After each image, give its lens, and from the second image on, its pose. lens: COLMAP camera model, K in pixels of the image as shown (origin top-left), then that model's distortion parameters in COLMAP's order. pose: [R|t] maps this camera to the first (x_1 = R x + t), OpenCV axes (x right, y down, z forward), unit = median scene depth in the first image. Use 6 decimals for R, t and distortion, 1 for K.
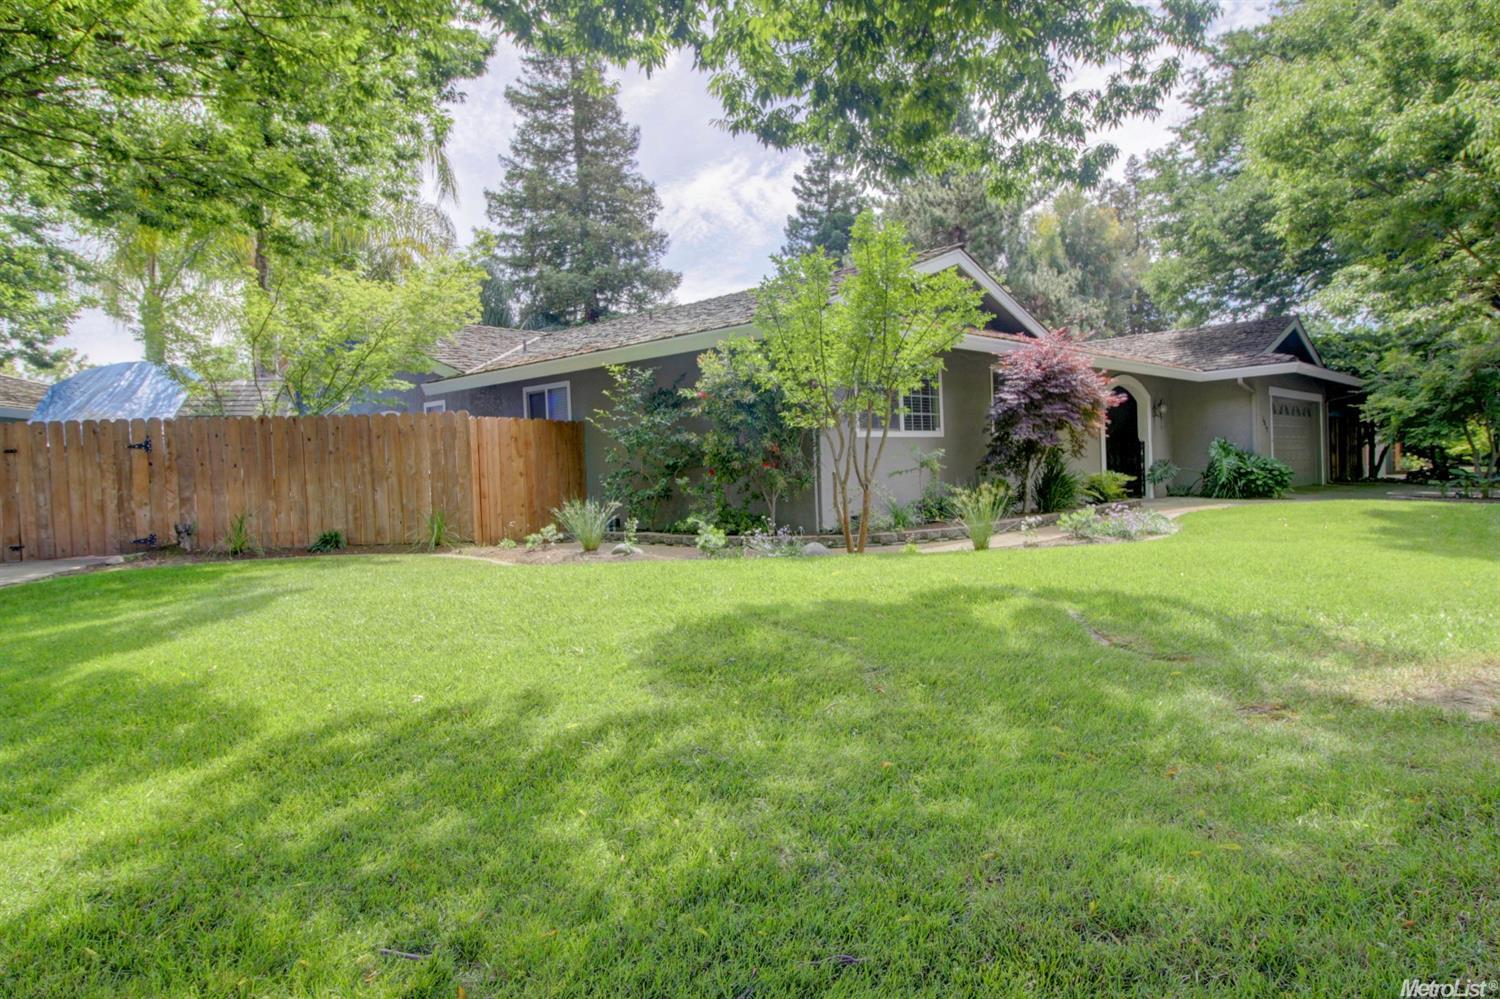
lens RADIAL K [[952.8, 0, 738.4], [0, 952.8, 503.8], [0, 0, 1]] dist [0.003995, -0.019141]
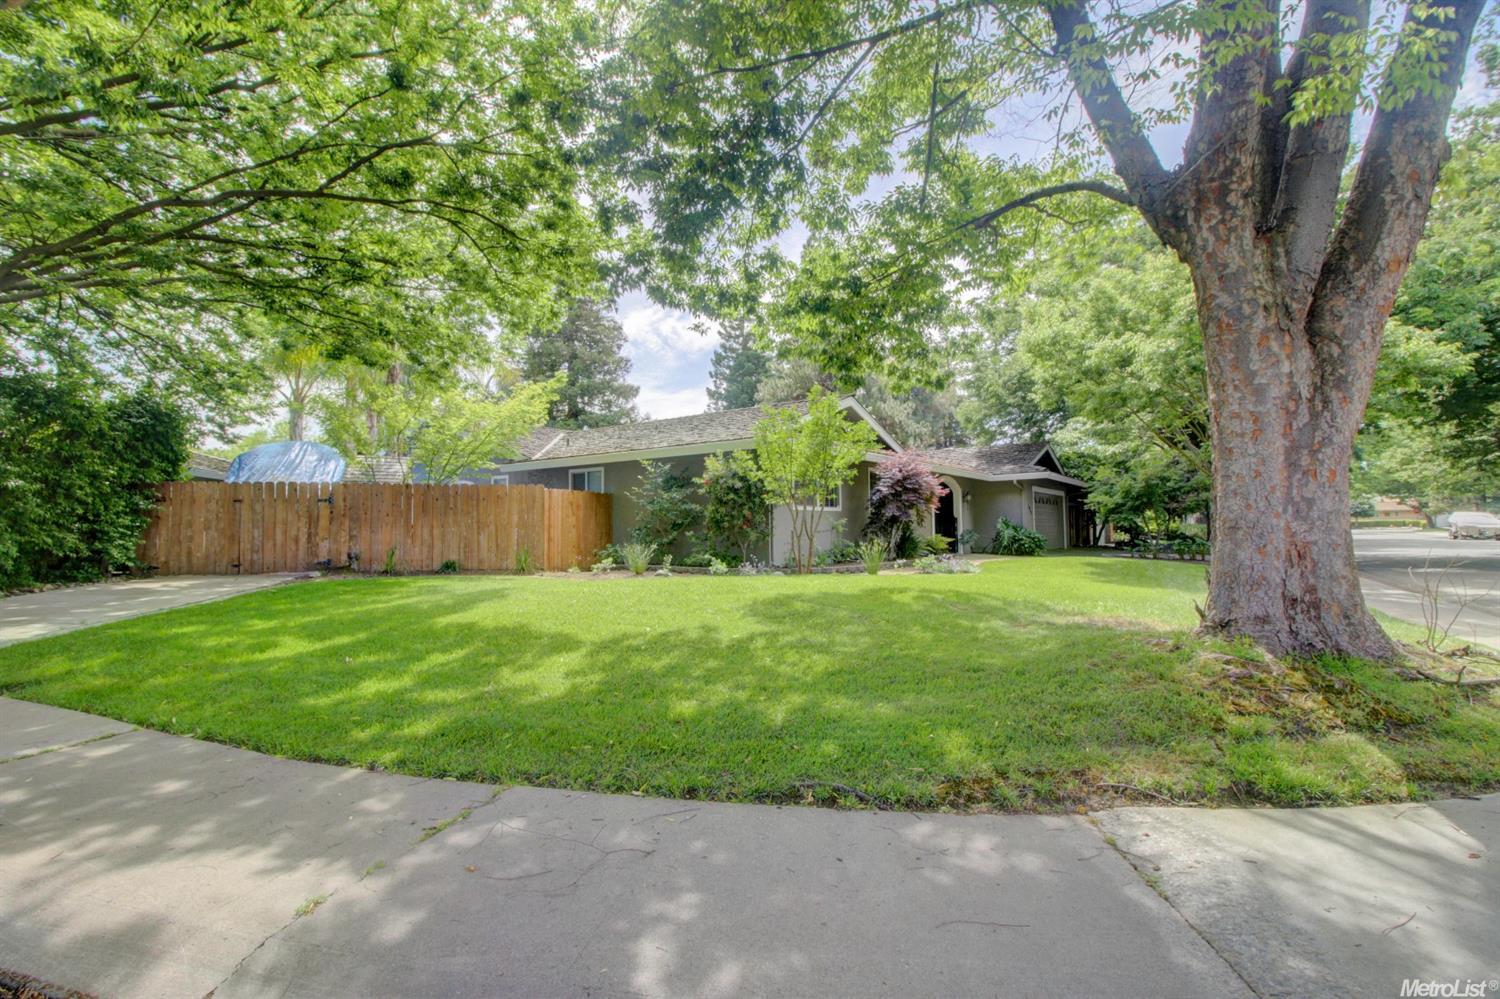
lens RADIAL K [[695.2, 0, 751.9], [0, 695.2, 505.0], [0, 0, 1]] dist [-0.015954, -0.001678]
pose [[0.992241, 0.033849, 0.119631, -0.072366], [-0.025295, 0.997061, -0.072310, 0.007736], [-0.121727, 0.068723, 0.990182, -0.141430]]
